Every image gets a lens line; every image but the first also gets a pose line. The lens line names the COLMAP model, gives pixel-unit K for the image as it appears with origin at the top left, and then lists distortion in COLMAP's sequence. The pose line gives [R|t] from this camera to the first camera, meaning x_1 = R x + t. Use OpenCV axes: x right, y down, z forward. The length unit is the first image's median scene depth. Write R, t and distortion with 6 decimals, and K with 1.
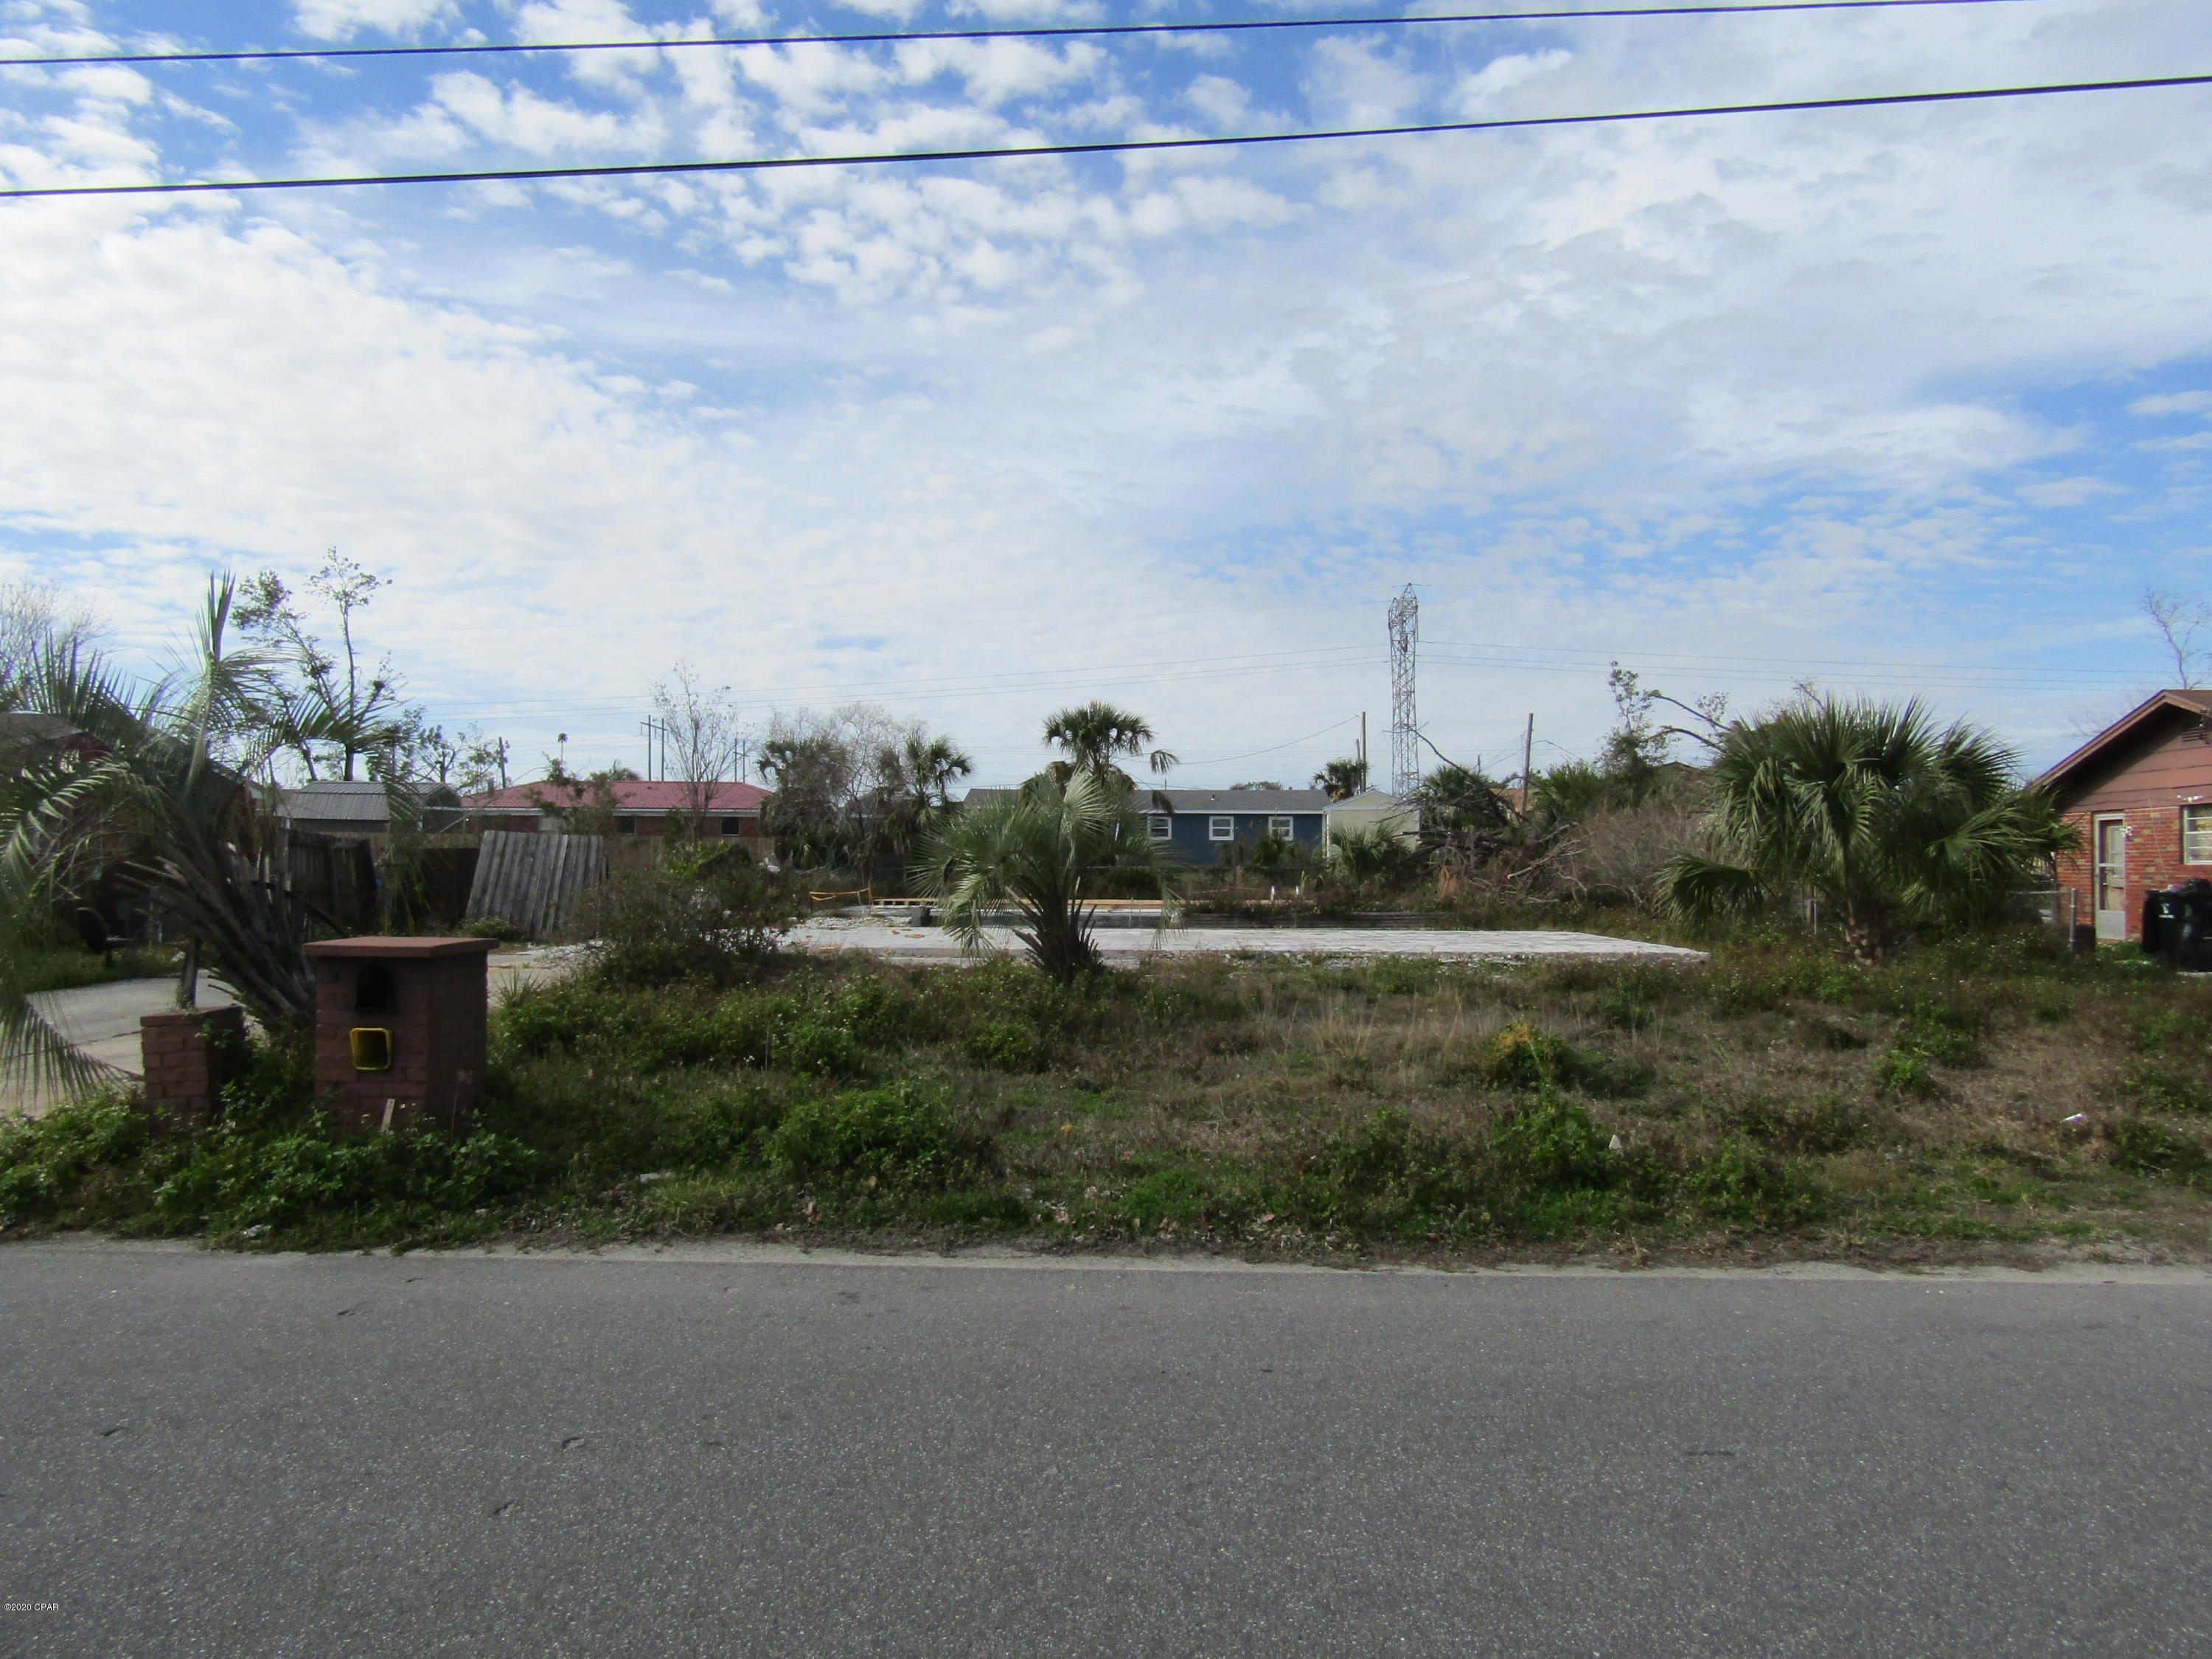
lens RADIAL K [[1623.0, 0, 1104.2], [0, 1623.0, 774.5], [0, 0, 1]] dist [-0.008652, -0.002358]
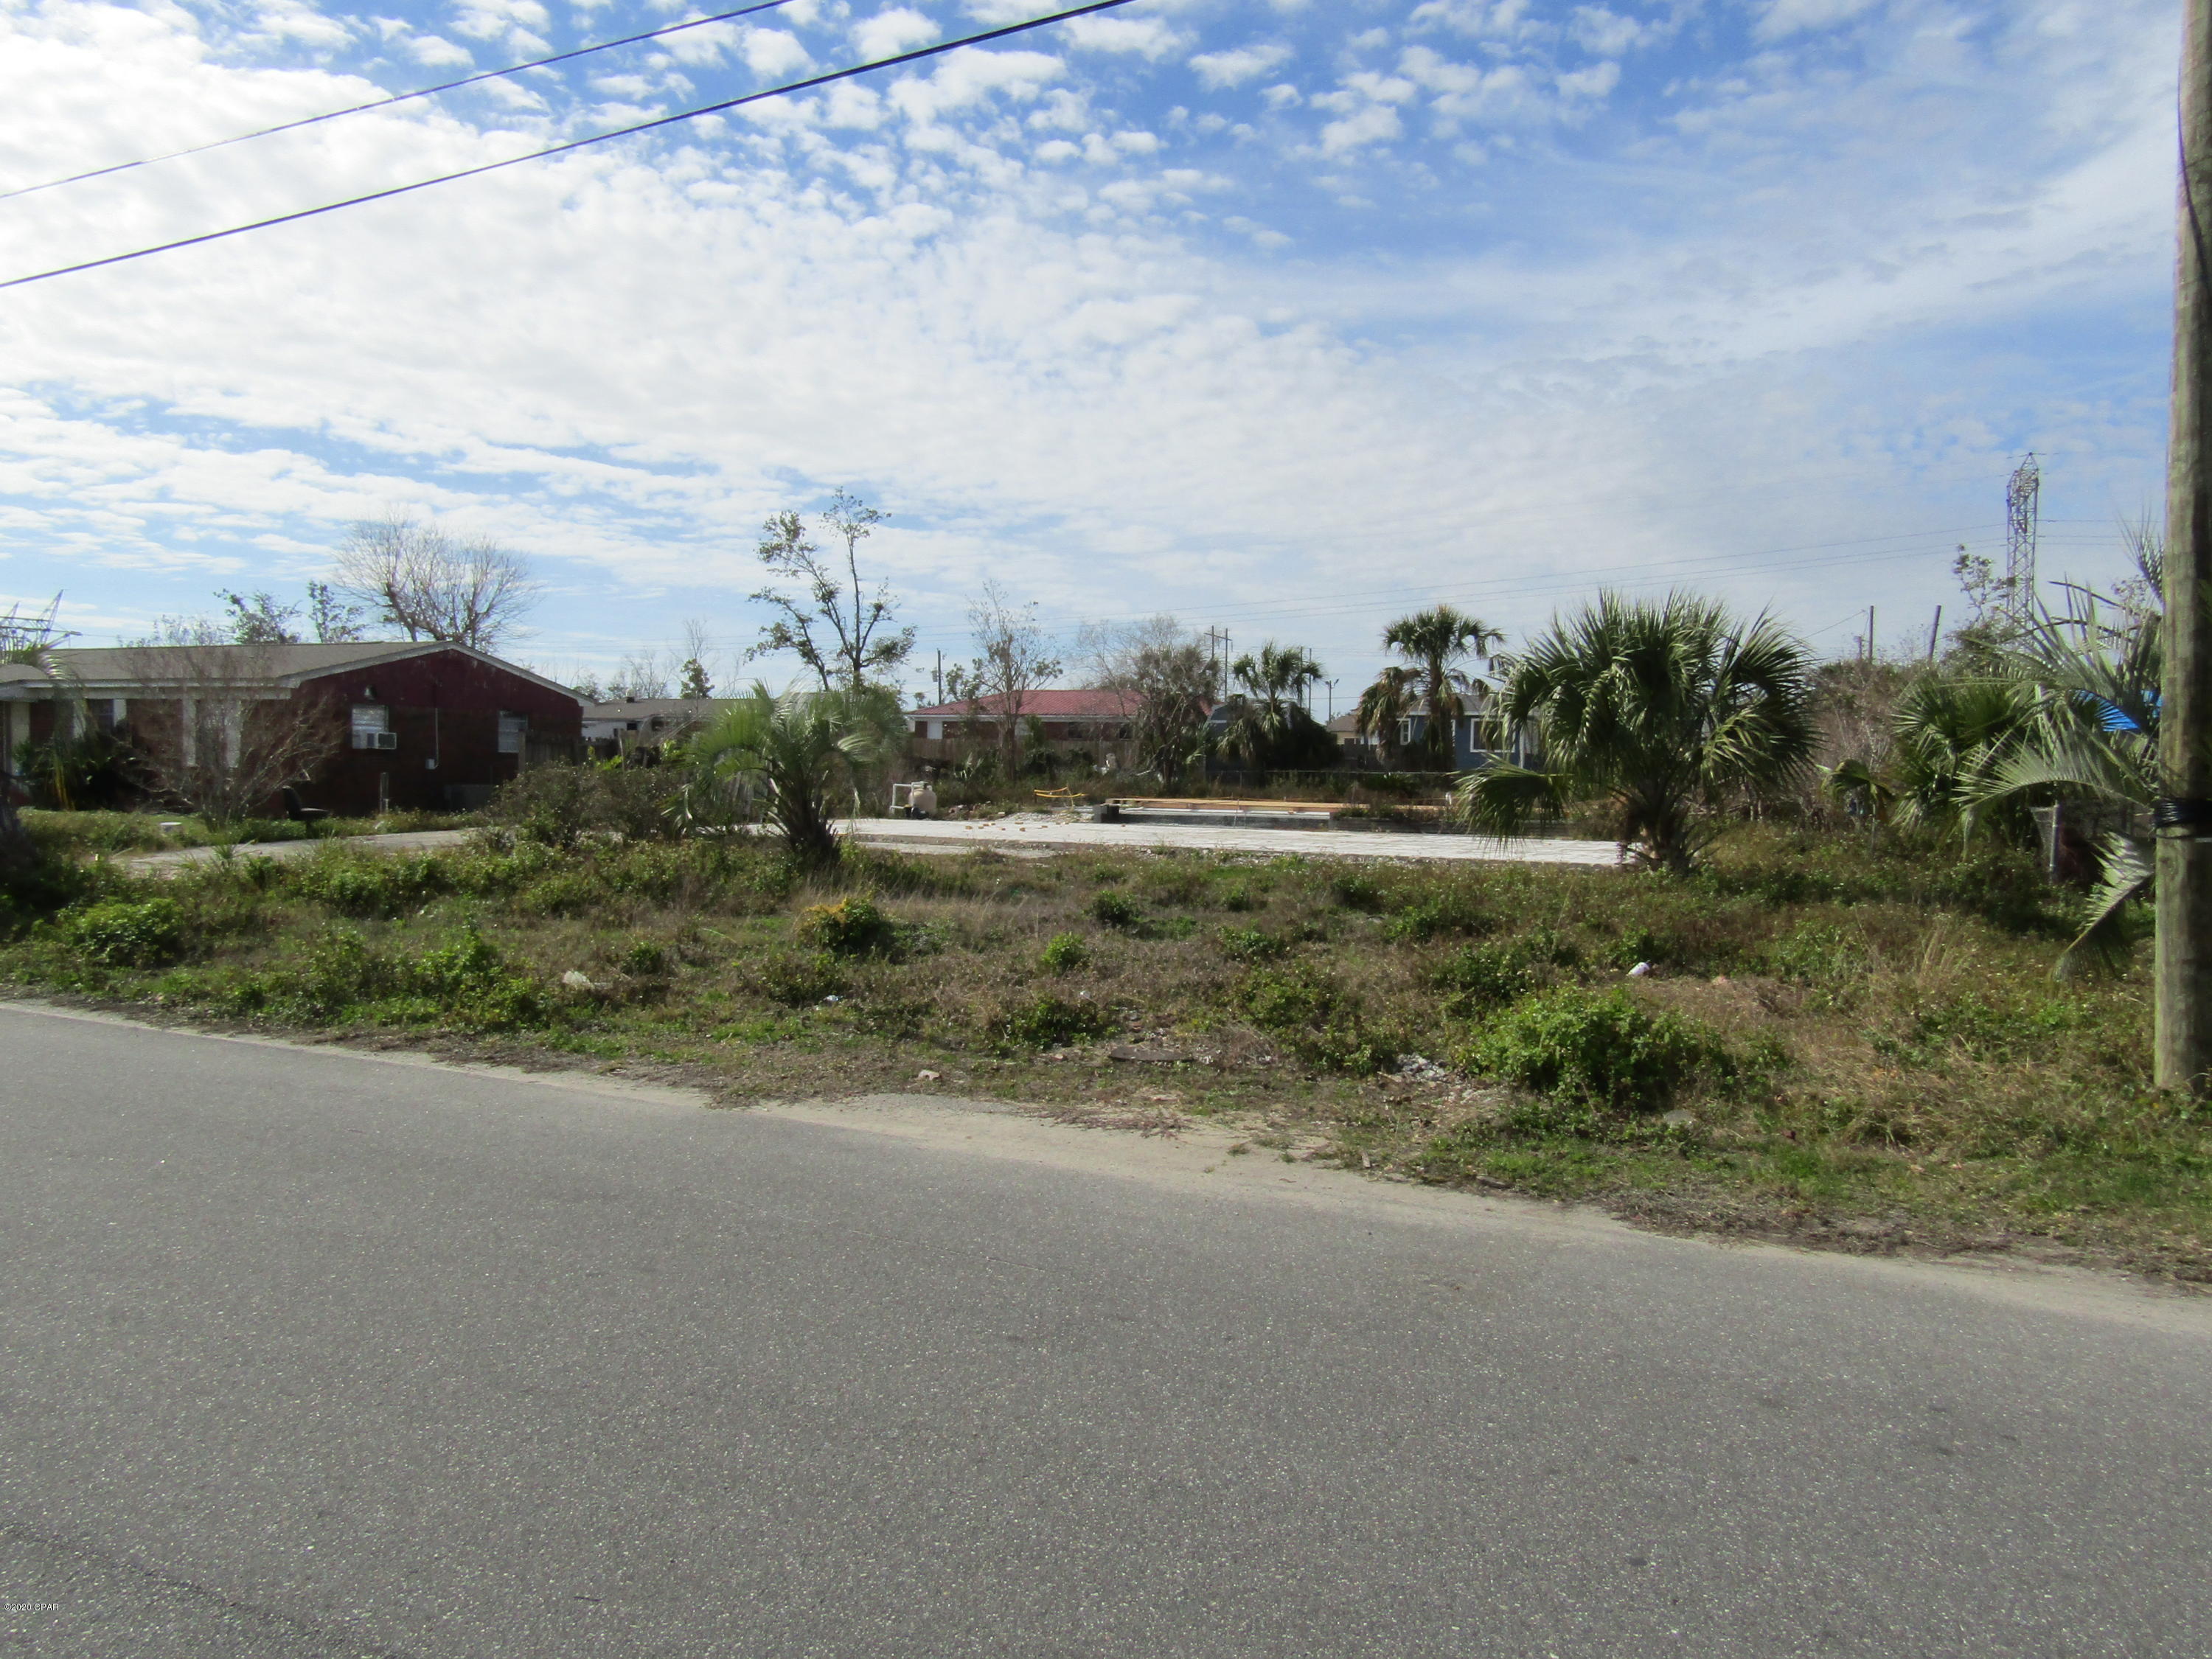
lens RADIAL K [[1579.7, 0, 1065.4], [0, 1579.7, 834.8], [0, 0, 1]] dist [0.007487, 0.001625]
pose [[0.927935, 0.025982, -0.371836, 0.146511], [0.010311, 0.995397, 0.095284, -0.000033], [0.372600, -0.092251, 0.923395, 0.004600]]
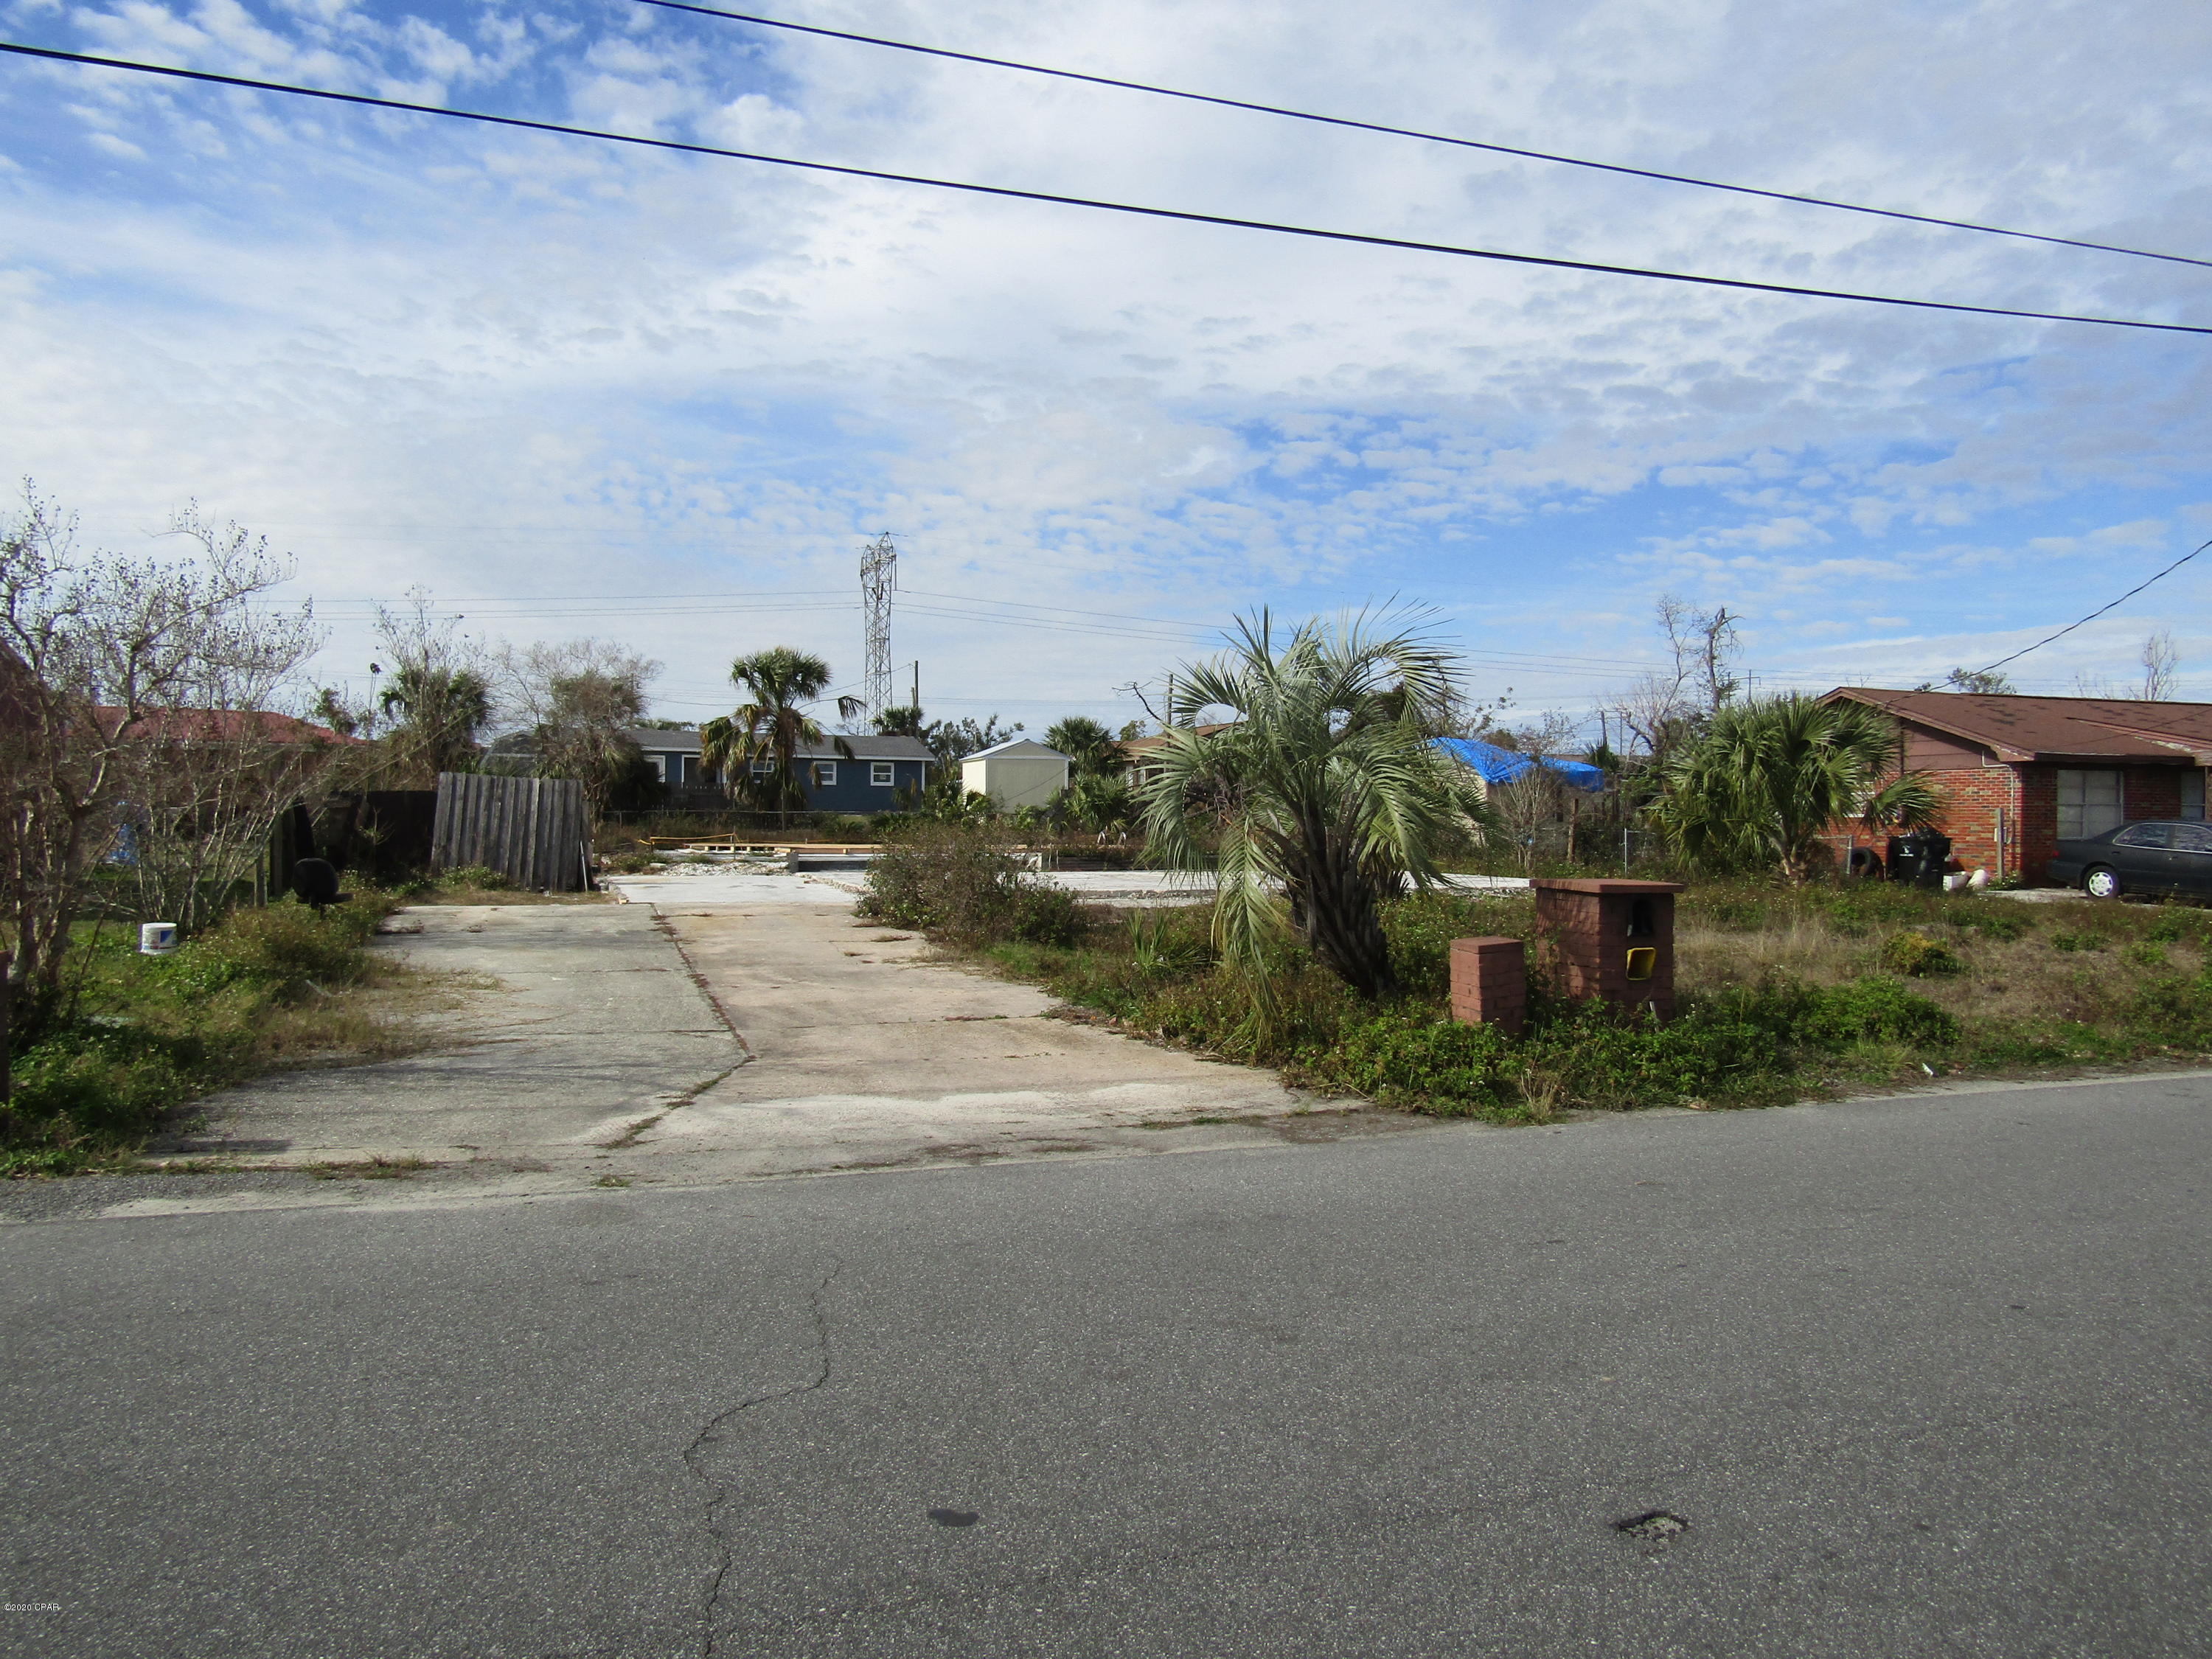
lens RADIAL K [[1623.0, 0, 1104.2], [0, 1623.0, 774.5], [0, 0, 1]] dist [-0.008652, -0.002358]
pose [[0.925316, 0.013130, 0.378969, -0.196132], [-0.026479, 0.999198, 0.030033, -0.000715], [-0.378271, -0.037825, 0.924922, 0.005254]]
